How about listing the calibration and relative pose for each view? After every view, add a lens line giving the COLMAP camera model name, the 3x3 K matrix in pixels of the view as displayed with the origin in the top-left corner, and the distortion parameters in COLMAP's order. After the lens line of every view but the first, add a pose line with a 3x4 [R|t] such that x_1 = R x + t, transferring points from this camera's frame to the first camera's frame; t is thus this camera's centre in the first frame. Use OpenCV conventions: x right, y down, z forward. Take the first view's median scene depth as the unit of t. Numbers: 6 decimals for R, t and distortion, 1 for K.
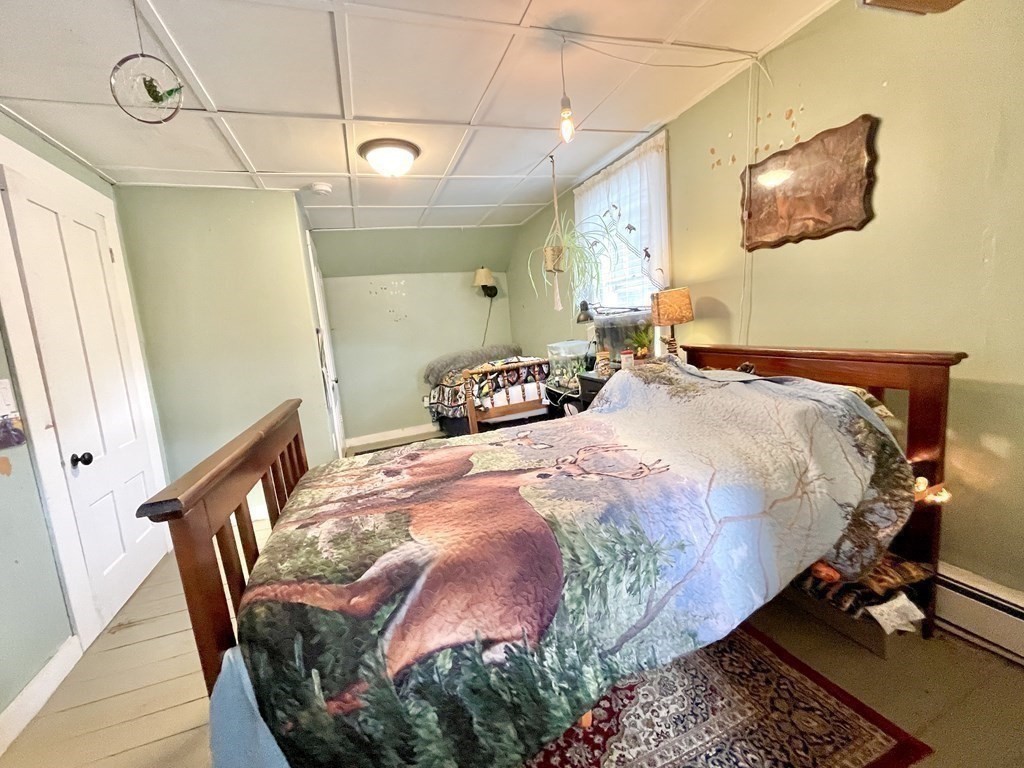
lens RADIAL K [[416.7, 0, 510.5], [0, 416.7, 386.7], [0, 0, 1]] dist [-0.004020, 0.001760]
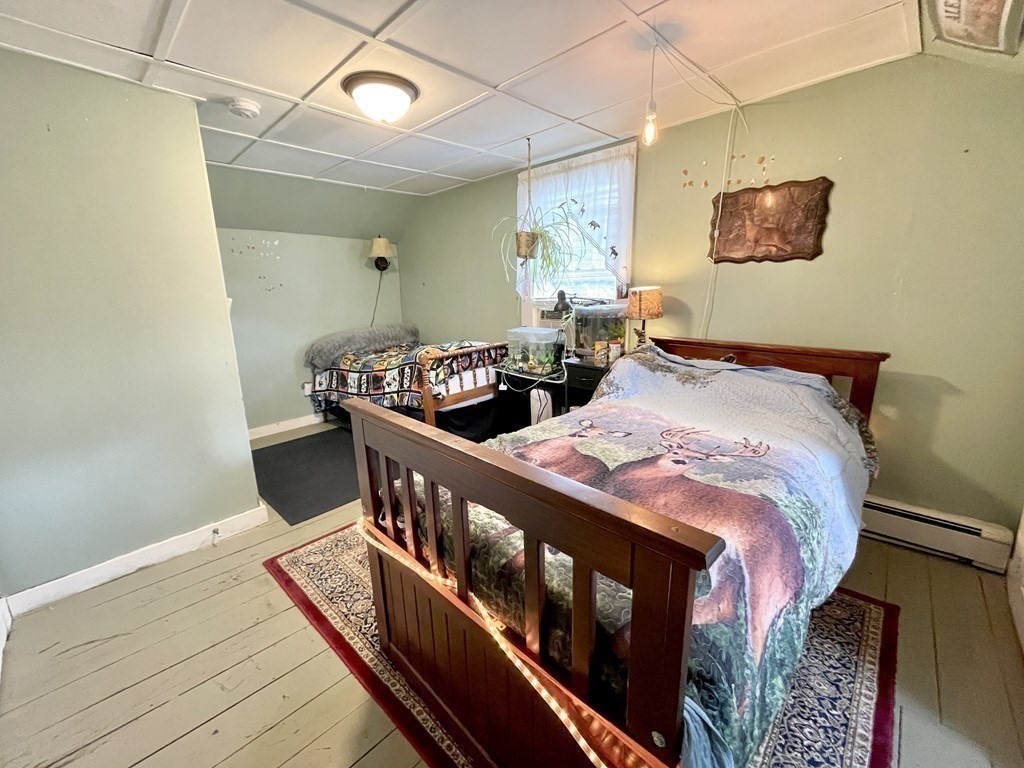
lens RADIAL K [[416.7, 0, 516.0], [0, 416.7, 386.4], [0, 0, 1]] dist [-0.004020, 0.001760]
pose [[0.891726, -0.028778, 0.451659, -0.424661], [0.005427, 0.998584, 0.052912, -0.023577], [-0.452542, -0.044731, 0.890620, 0.123024]]
